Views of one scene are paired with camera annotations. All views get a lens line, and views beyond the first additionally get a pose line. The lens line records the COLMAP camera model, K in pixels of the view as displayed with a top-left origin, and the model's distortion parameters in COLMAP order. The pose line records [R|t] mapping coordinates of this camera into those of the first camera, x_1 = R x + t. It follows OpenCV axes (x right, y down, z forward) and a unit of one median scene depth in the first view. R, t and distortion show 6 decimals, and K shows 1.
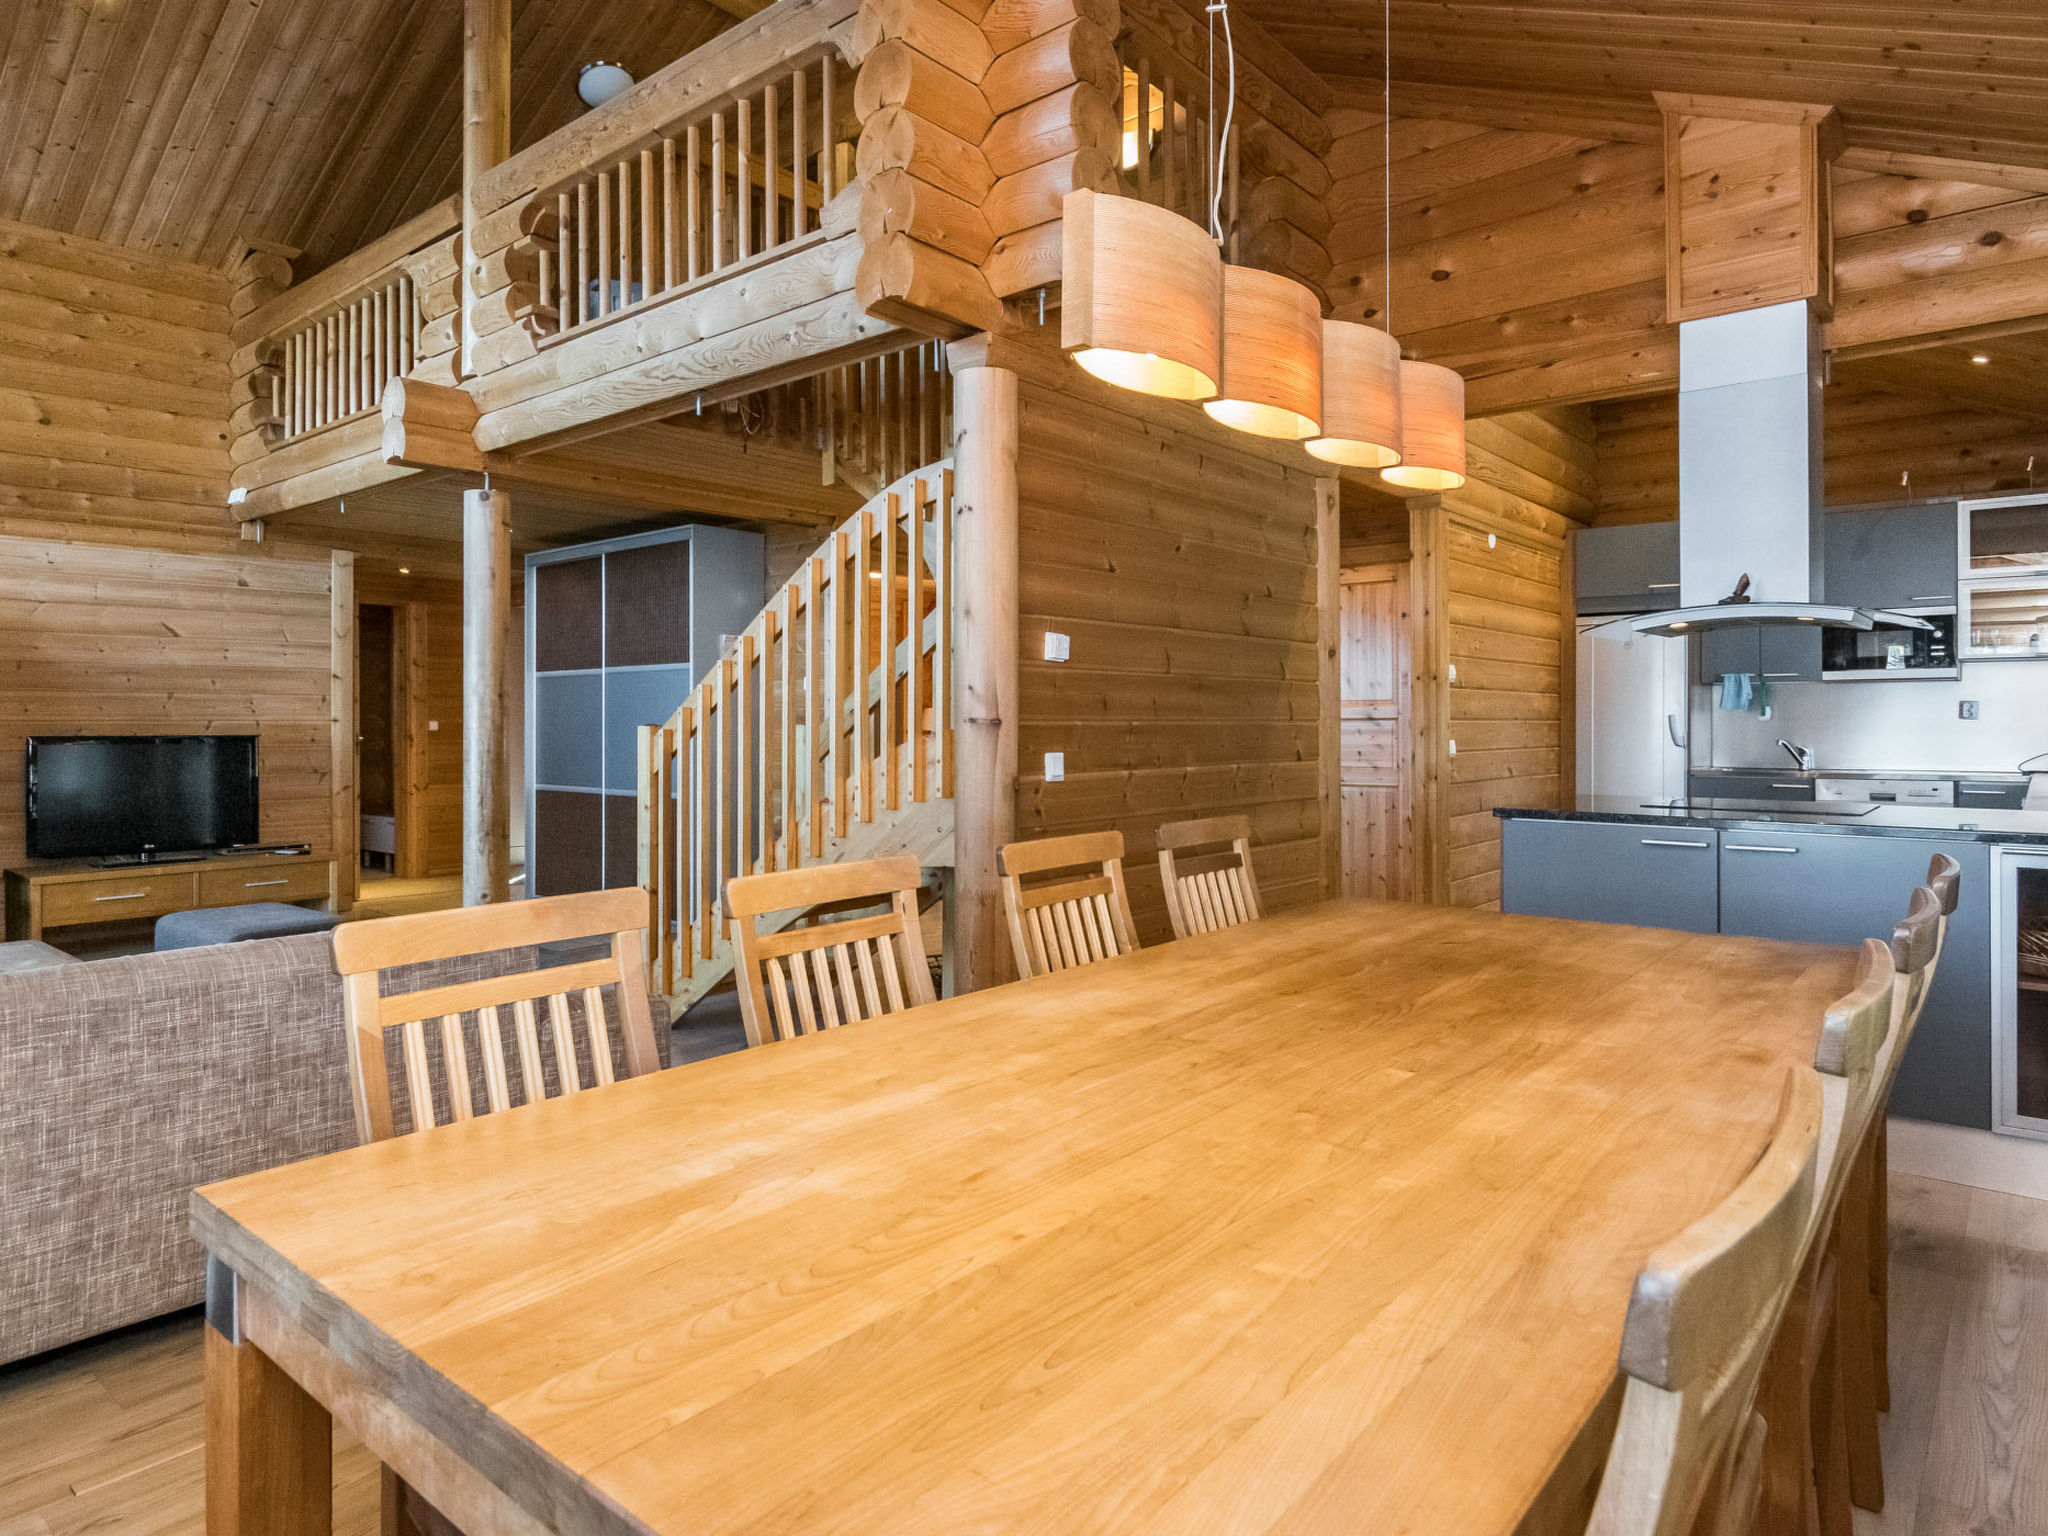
lens RADIAL K [[1212.2, 0, 1024.0], [0, 1212.2, 768.0], [0, 0, 1]] dist [0.001377, 0.000558]
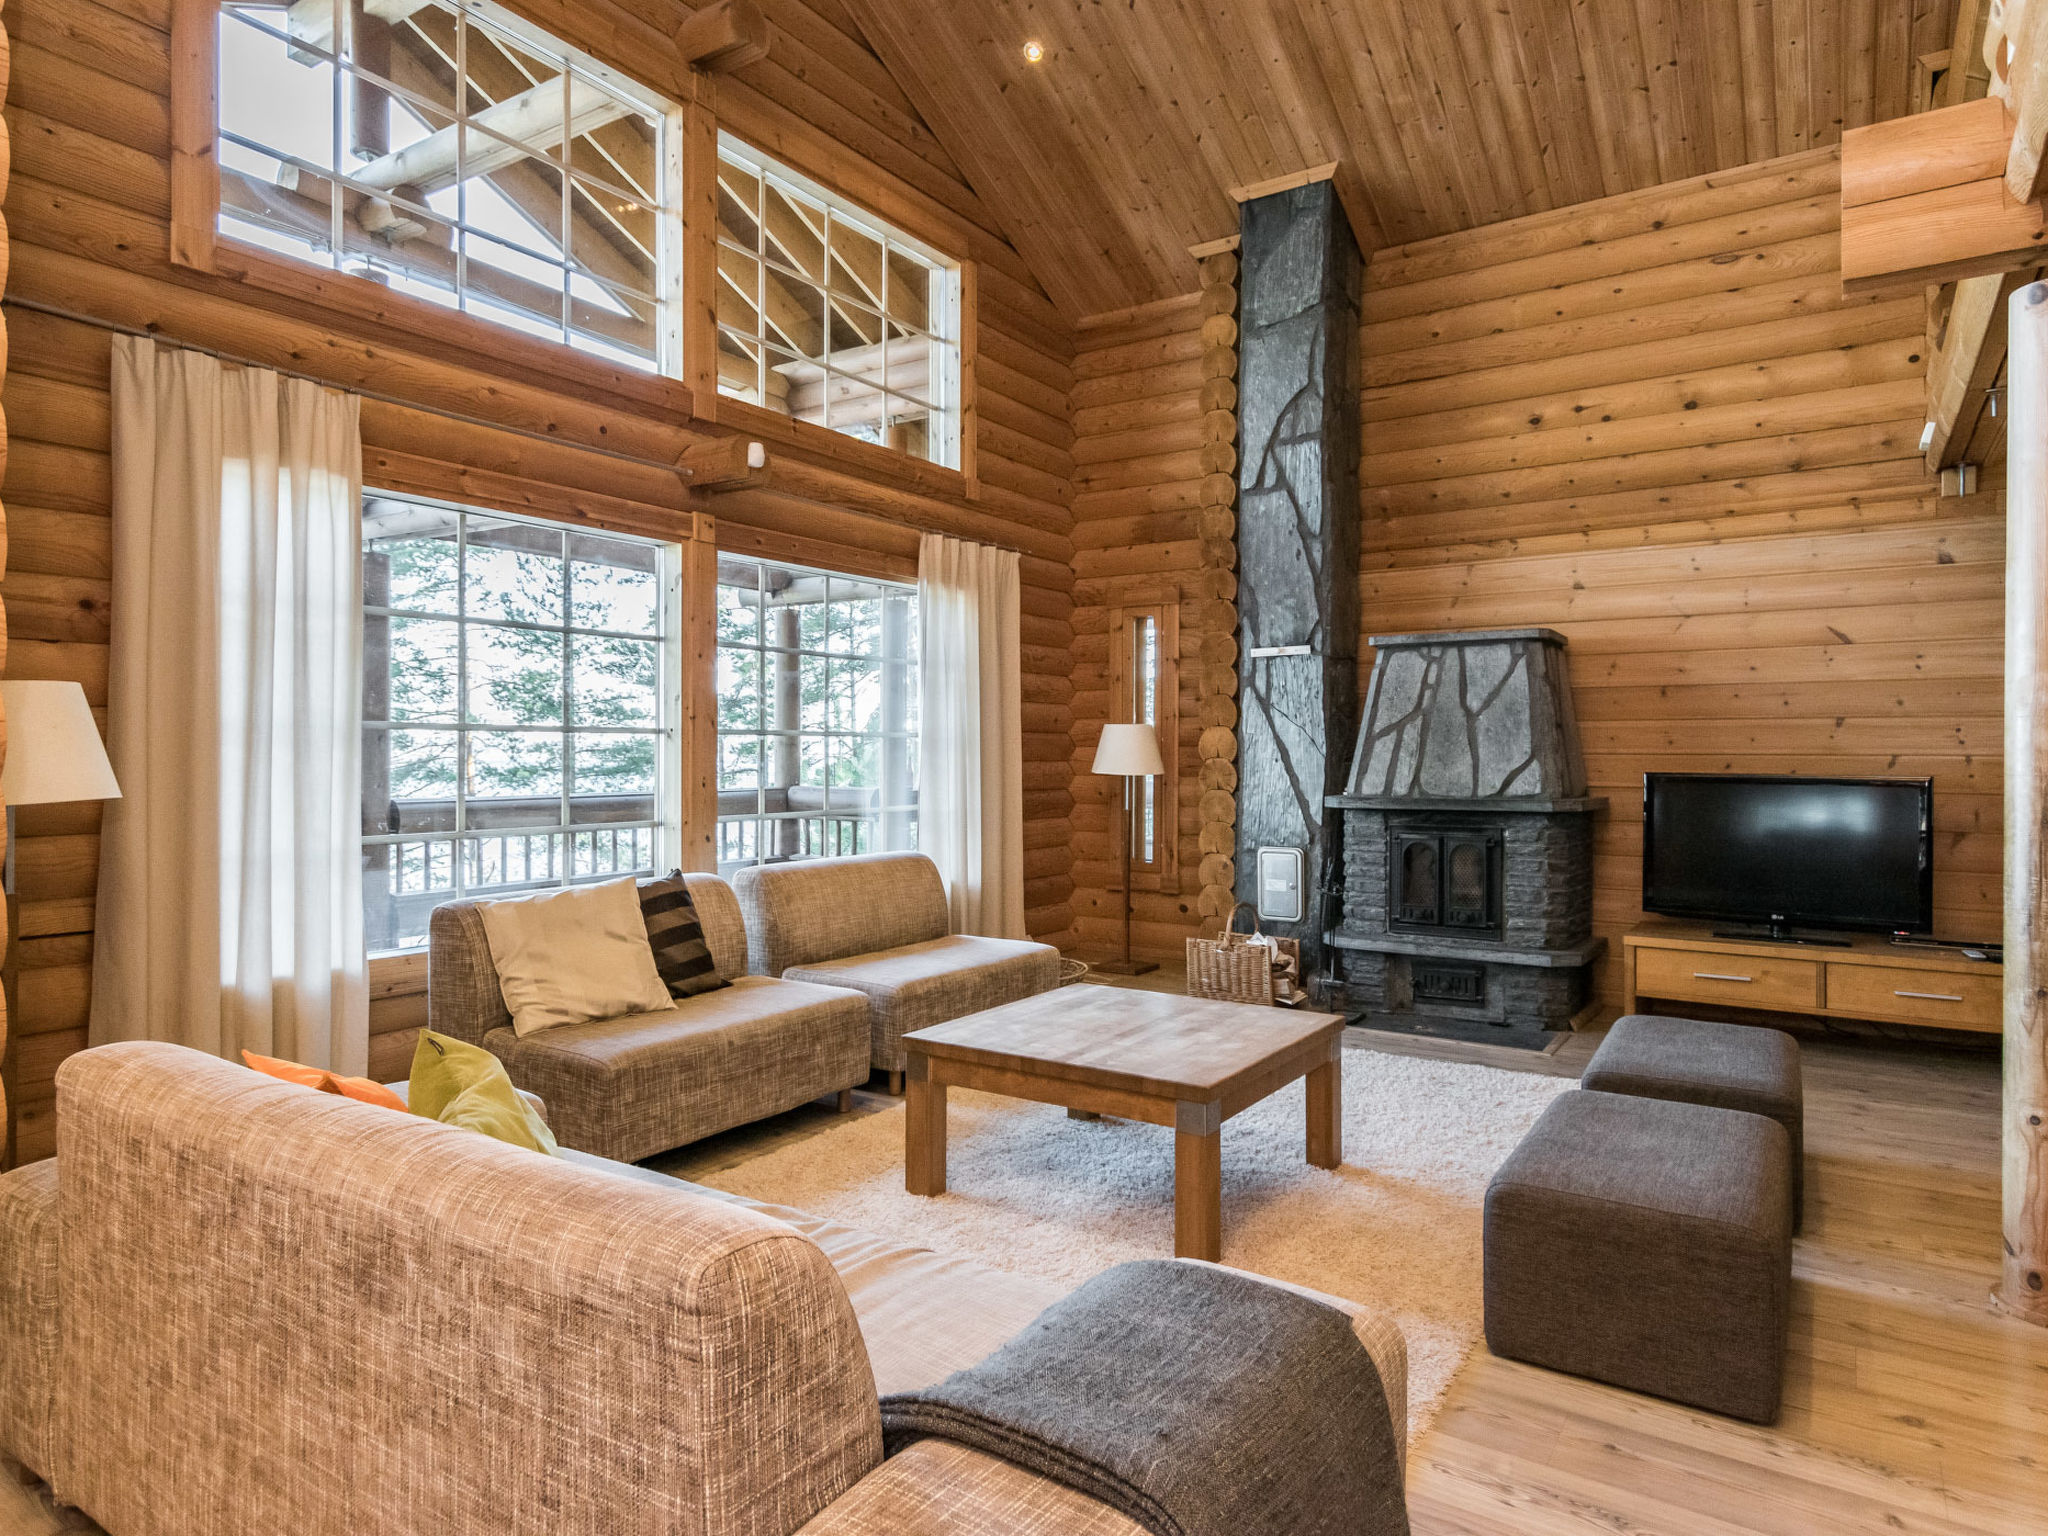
lens RADIAL K [[1212.2, 0, 1024.0], [0, 1212.2, 768.0], [0, 0, 1]] dist [0.001377, 0.000558]
pose [[0.105471, 0.013044, -0.994337, -0.000620], [-0.042808, 0.999047, 0.008565, -0.015757], [0.993501, 0.041662, 0.105928, 0.424490]]
